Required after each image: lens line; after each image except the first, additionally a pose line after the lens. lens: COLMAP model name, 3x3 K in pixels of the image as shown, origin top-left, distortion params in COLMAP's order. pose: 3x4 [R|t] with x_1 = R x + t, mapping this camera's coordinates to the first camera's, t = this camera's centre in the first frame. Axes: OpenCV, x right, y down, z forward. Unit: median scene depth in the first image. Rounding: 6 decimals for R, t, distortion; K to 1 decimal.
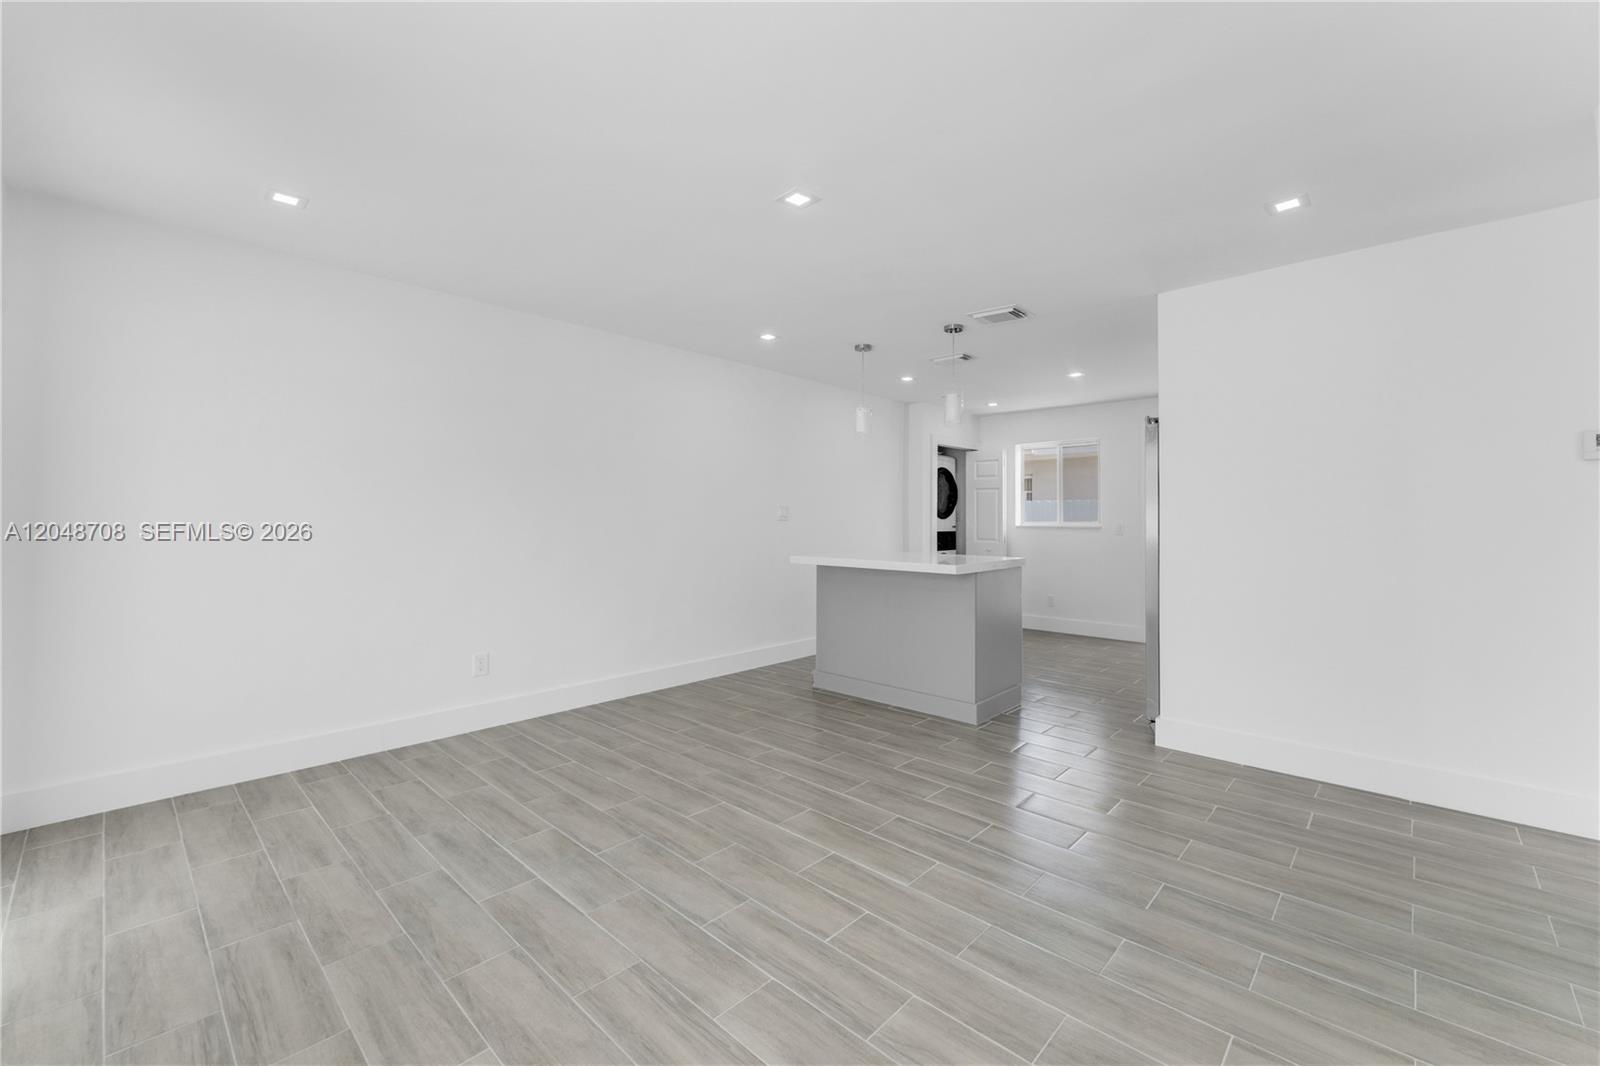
lens RADIAL K [[645.0, 0, 793.2], [0, 645.0, 521.1], [0, 0, 1]] dist [-0.002489, -0.000631]
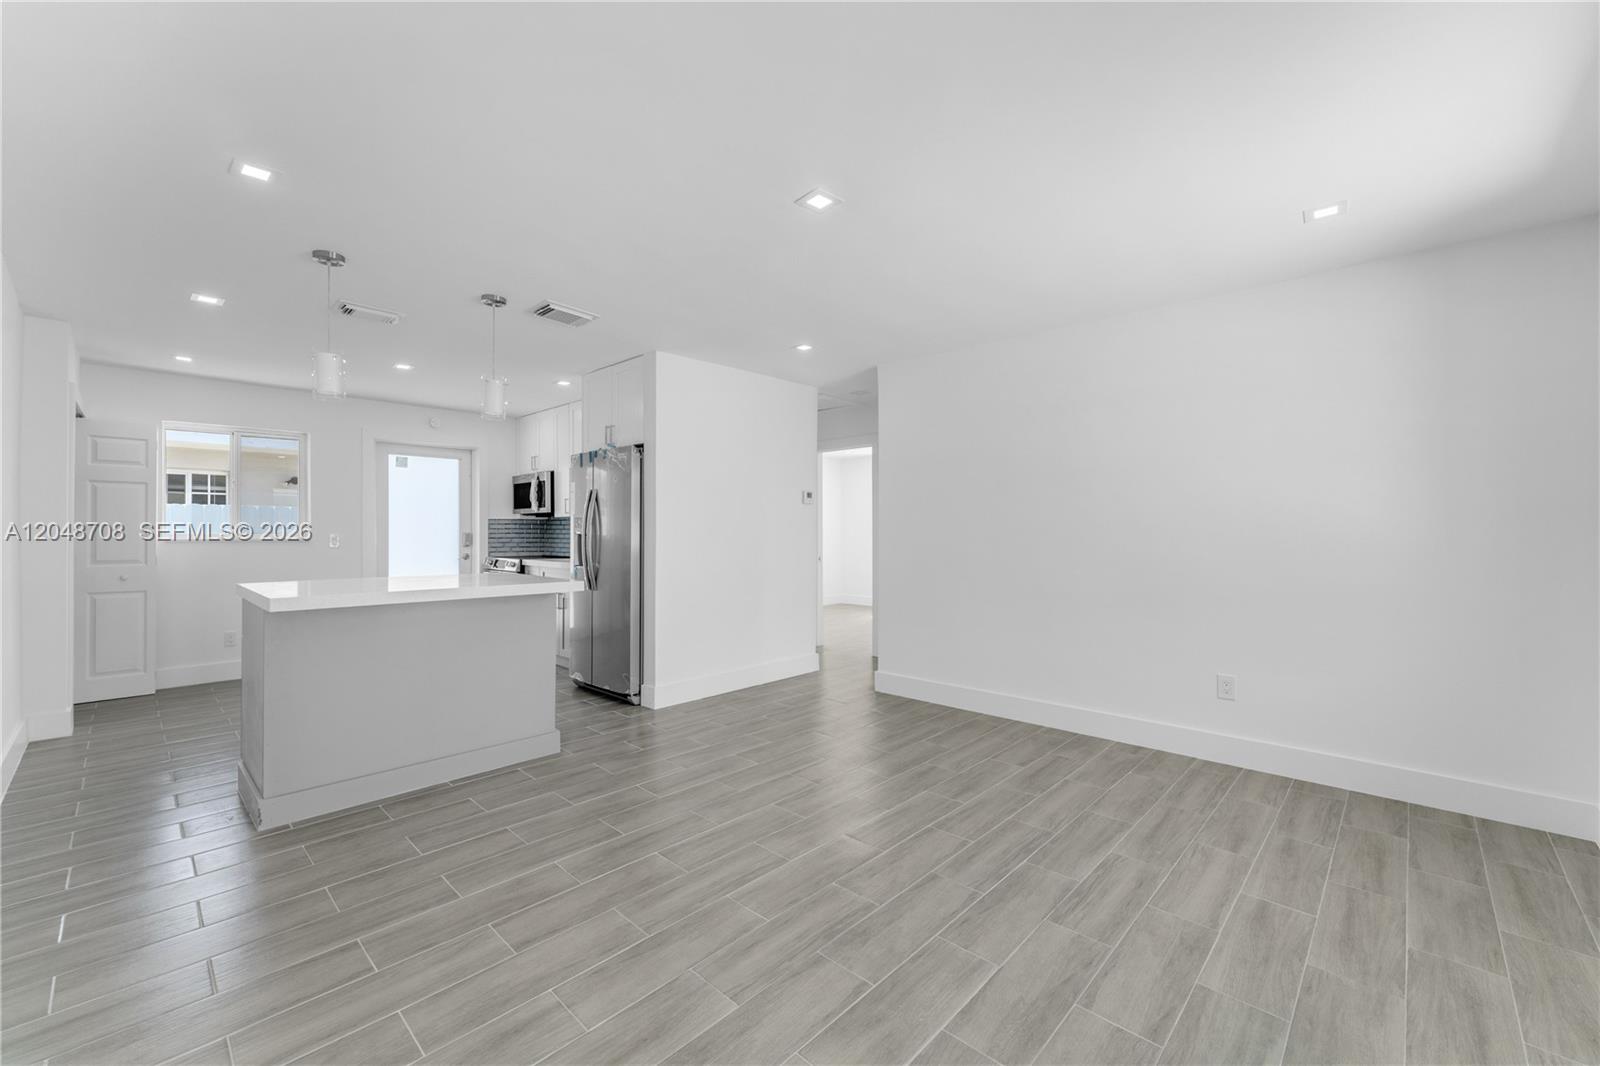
lens RADIAL K [[645.0, 0, 786.3], [0, 645.0, 536.5], [0, 0, 1]] dist [-0.002489, -0.000631]
pose [[0.022935, -0.011778, 0.999668, -1.167609], [0.002256, 0.999929, 0.011730, -0.005764], [-0.999734, 0.001986, 0.022960, 1.215531]]
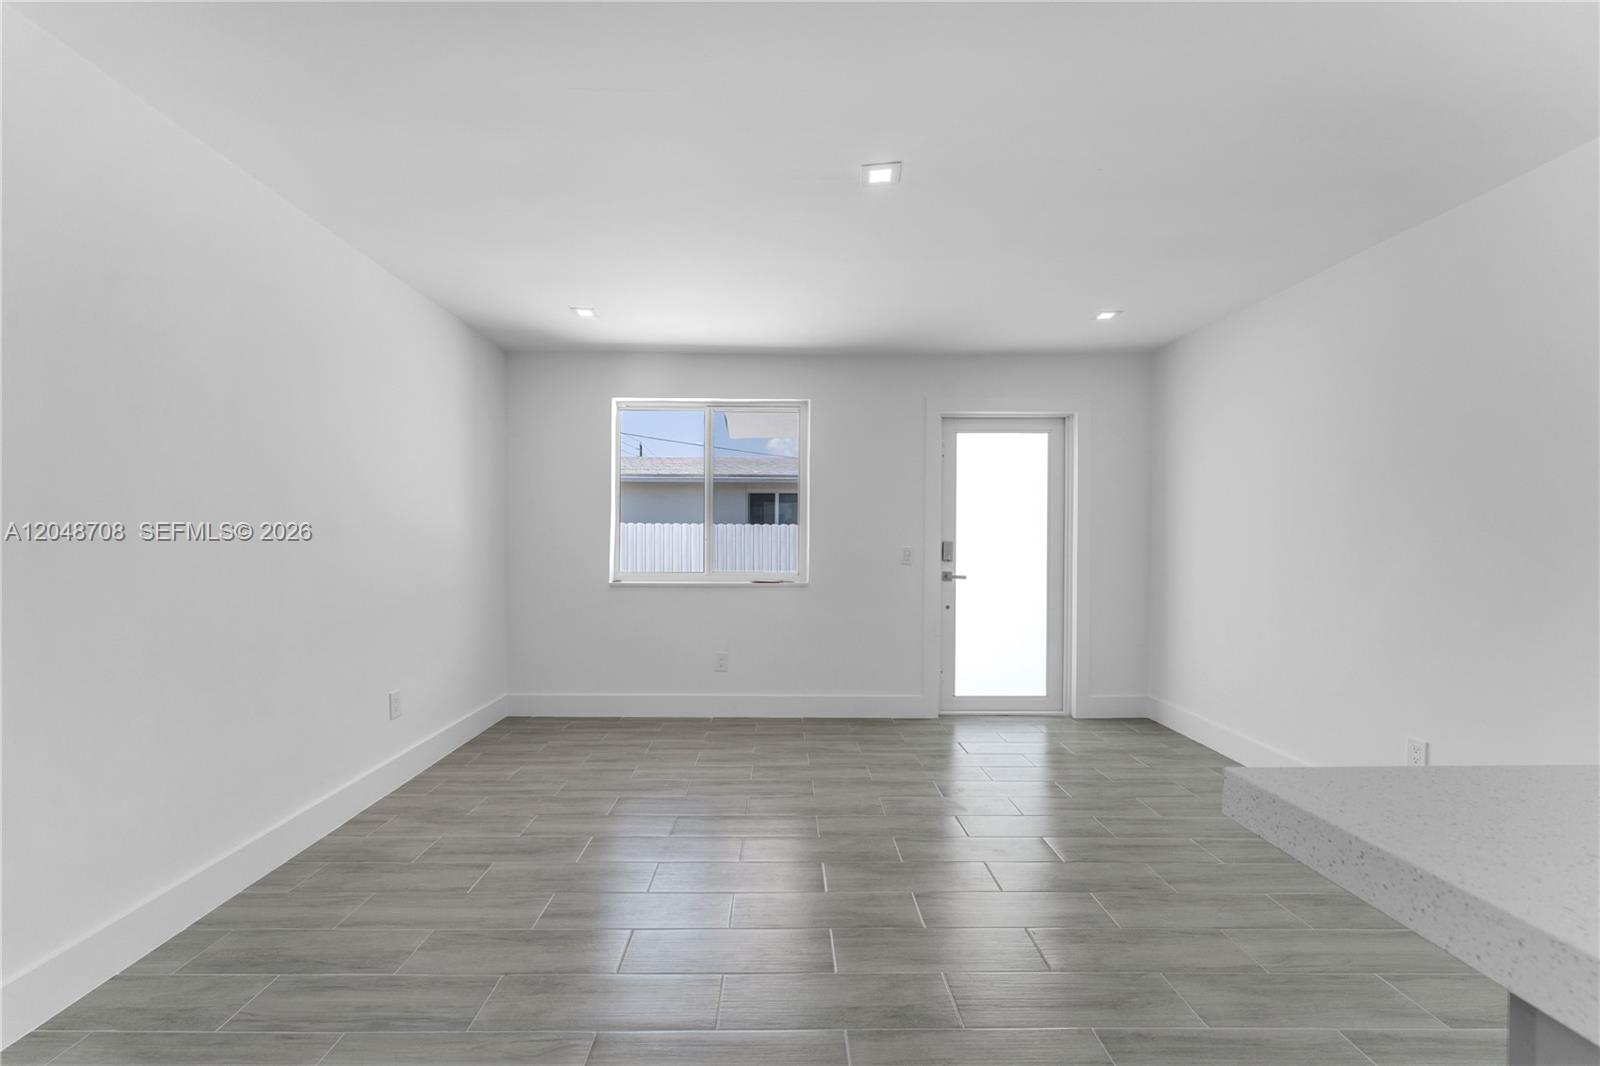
lens RADIAL K [[645.0, 0, 785.9], [0, 645.0, 533.3], [0, 0, 1]] dist [-0.002489, -0.000631]
pose [[-0.720857, -0.016964, -0.692876, 0.867591], [-0.013009, 0.999855, -0.010946, 0.003699], [0.692961, 0.001123, -0.720974, 1.857204]]
